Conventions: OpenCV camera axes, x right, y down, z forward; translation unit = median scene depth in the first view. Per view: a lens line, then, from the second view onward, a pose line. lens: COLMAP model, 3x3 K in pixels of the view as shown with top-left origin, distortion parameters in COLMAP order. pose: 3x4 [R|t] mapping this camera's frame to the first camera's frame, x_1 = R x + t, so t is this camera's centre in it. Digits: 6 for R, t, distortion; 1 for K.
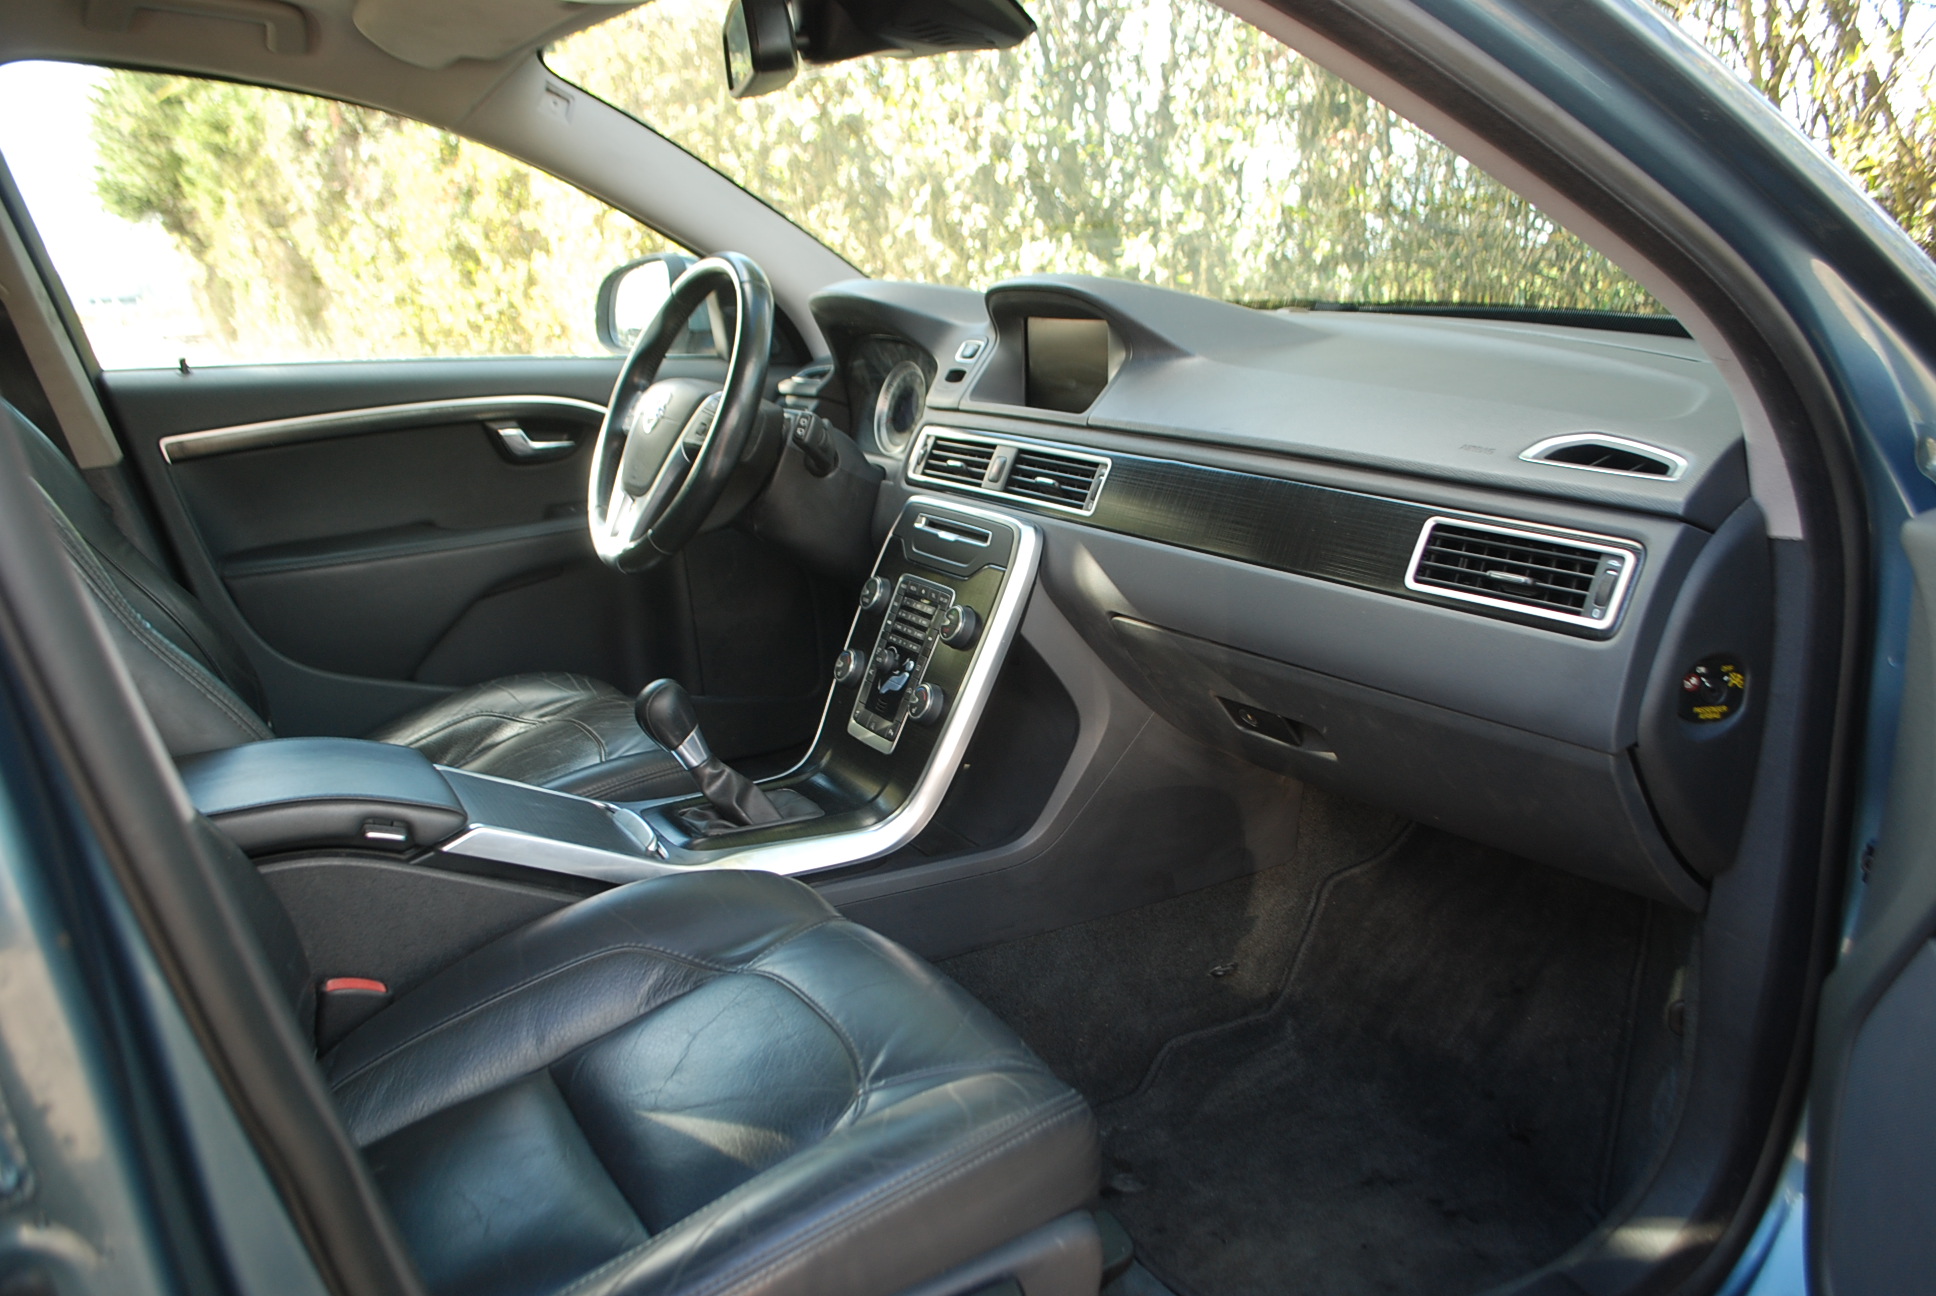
lens RADIAL K [[1450.2, 0, 918.9], [0, 1450.2, 647.9], [0, 0, 1]] dist [-0.037238, 0.000403]
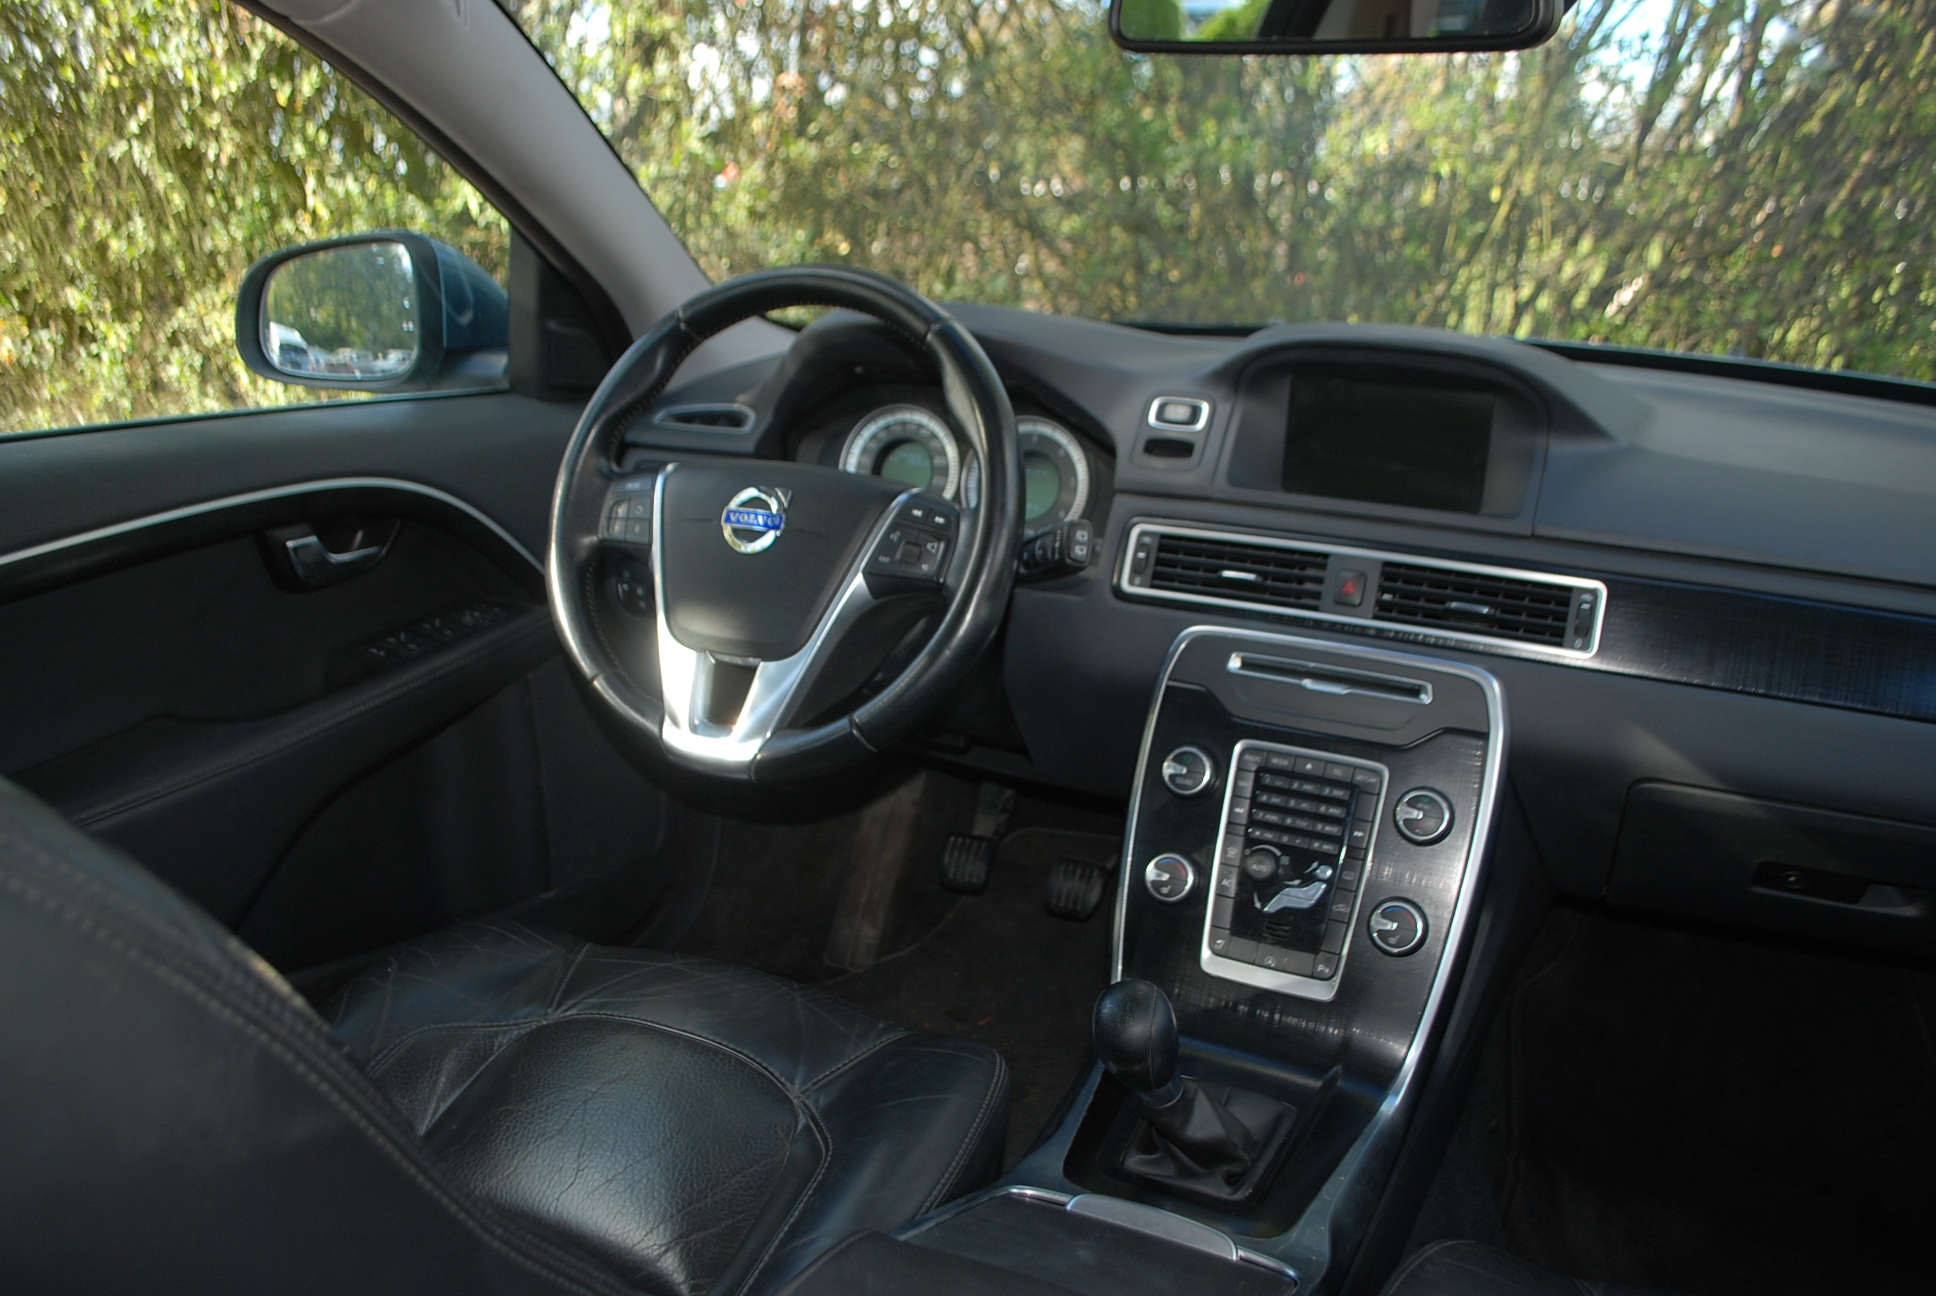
lens RADIAL K [[1450.2, 0, 918.9], [0, 1450.2, 647.9], [0, 0, 1]] dist [-0.037238, 0.000403]
pose [[0.833604, -0.124581, 0.538130, -0.495890], [0.099304, 0.992161, 0.075864, -0.157289], [-0.543363, -0.009803, 0.839441, 0.449635]]
